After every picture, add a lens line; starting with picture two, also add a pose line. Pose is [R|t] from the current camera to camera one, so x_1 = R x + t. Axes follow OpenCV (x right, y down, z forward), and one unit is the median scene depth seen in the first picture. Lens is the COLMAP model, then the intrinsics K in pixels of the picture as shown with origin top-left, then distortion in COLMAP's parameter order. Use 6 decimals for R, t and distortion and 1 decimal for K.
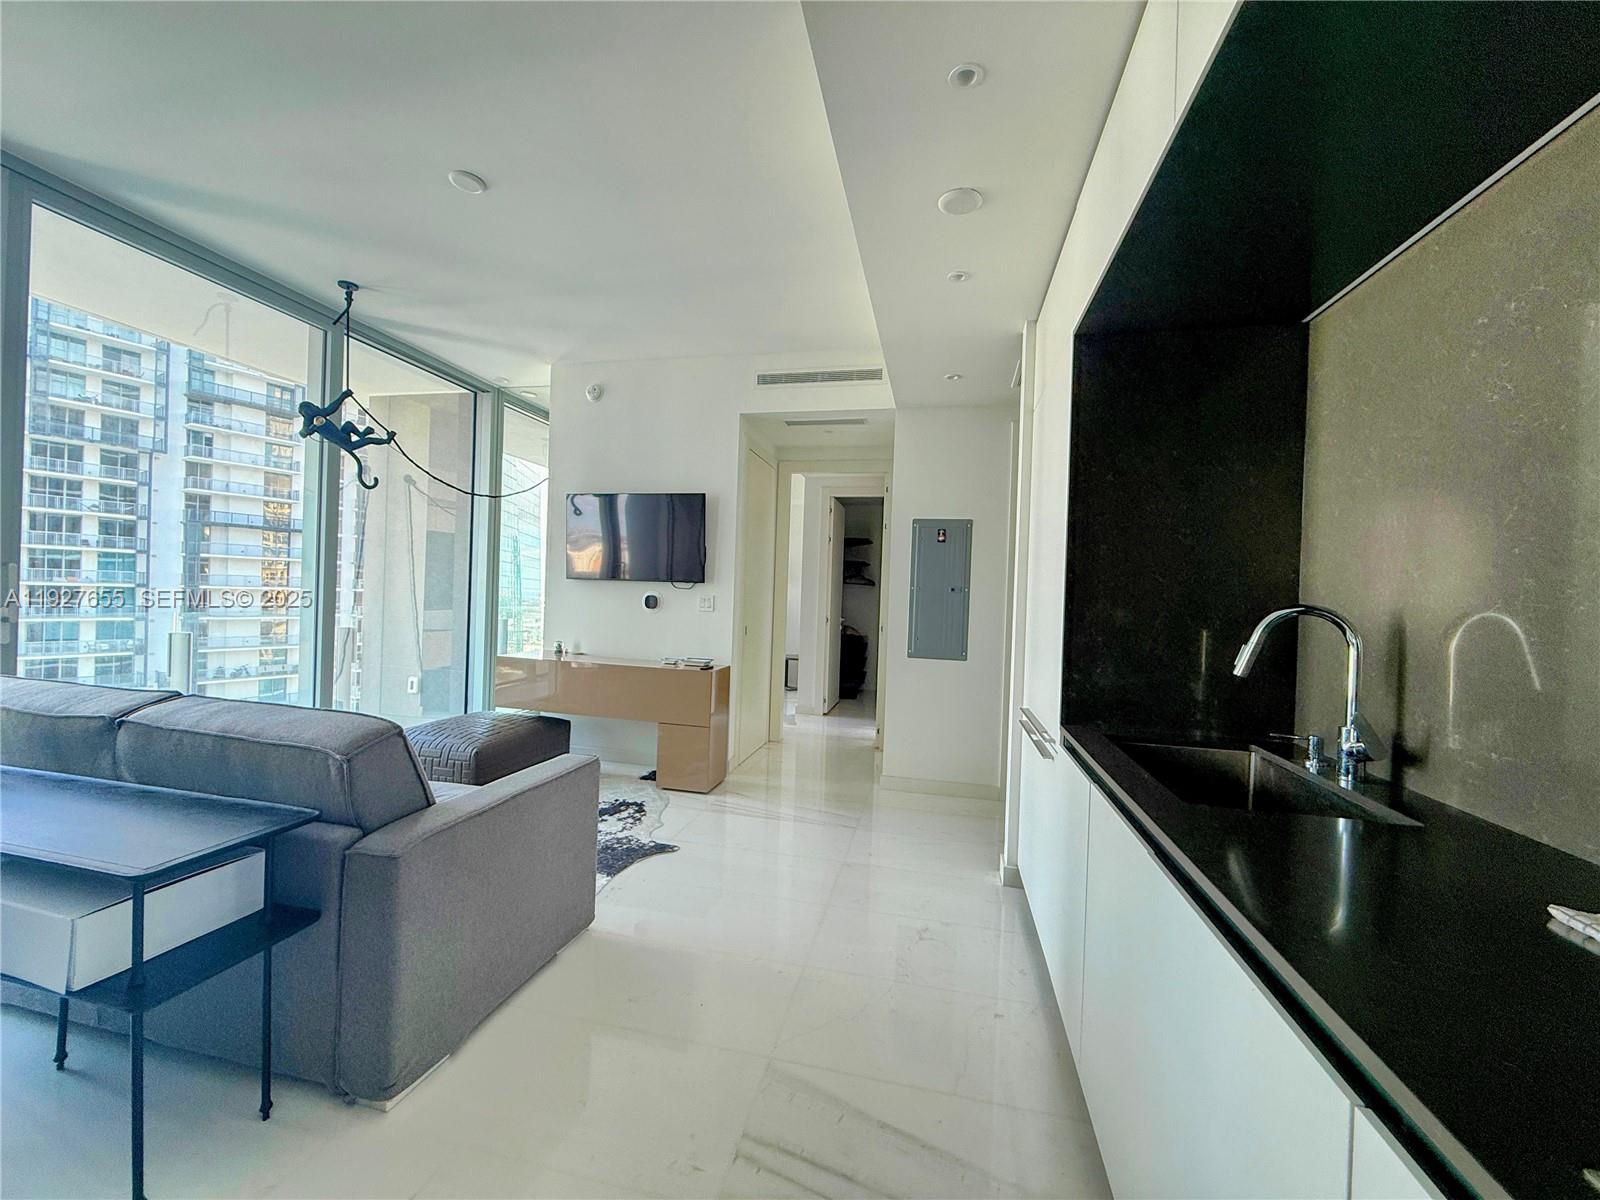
lens RADIAL K [[636.9, 0, 796.5], [0, 636.9, 601.5], [0, 0, 1]] dist [0.000145, -0.000019]
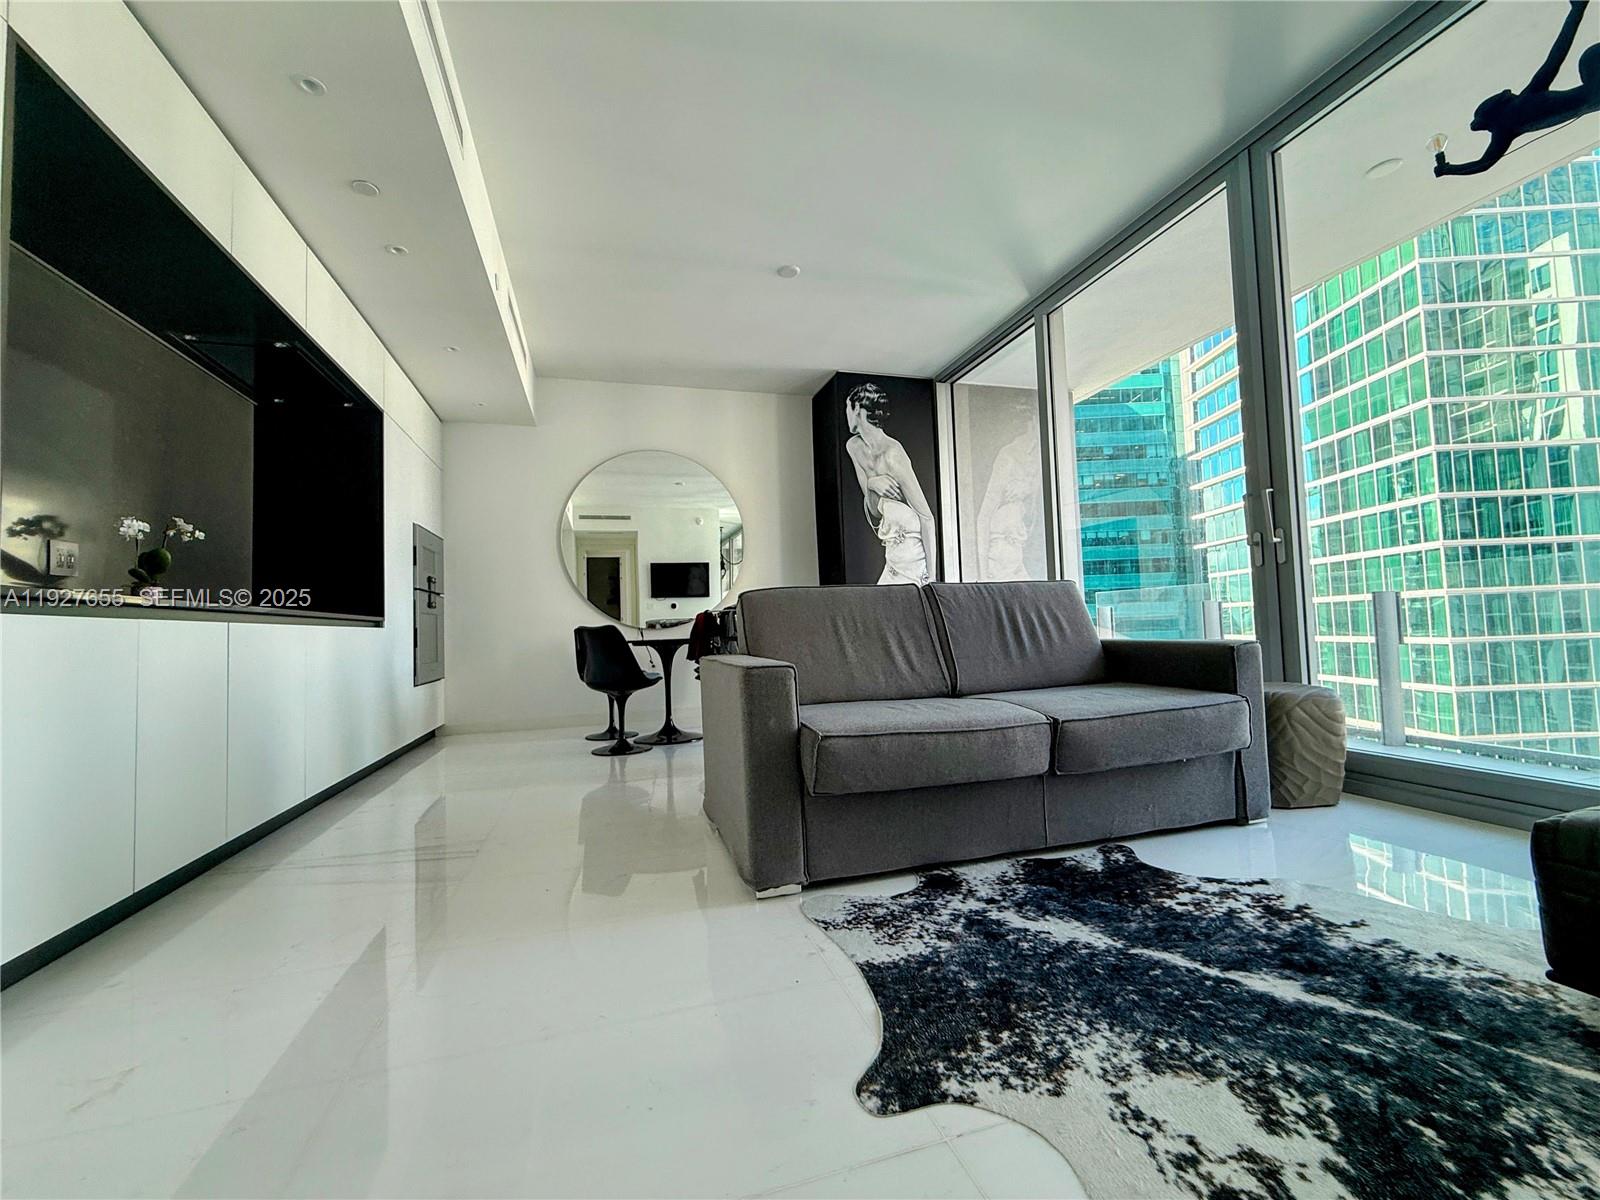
lens RADIAL K [[636.9, 0, 797.3], [0, 636.9, 598.2], [0, 0, 1]] dist [0.000145, -0.000019]
pose [[-0.870558, -0.025828, -0.491388, 0.000569], [0.004114, 0.998205, -0.059755, 0.044078], [0.492049, -0.054042, -0.868888, 0.352615]]
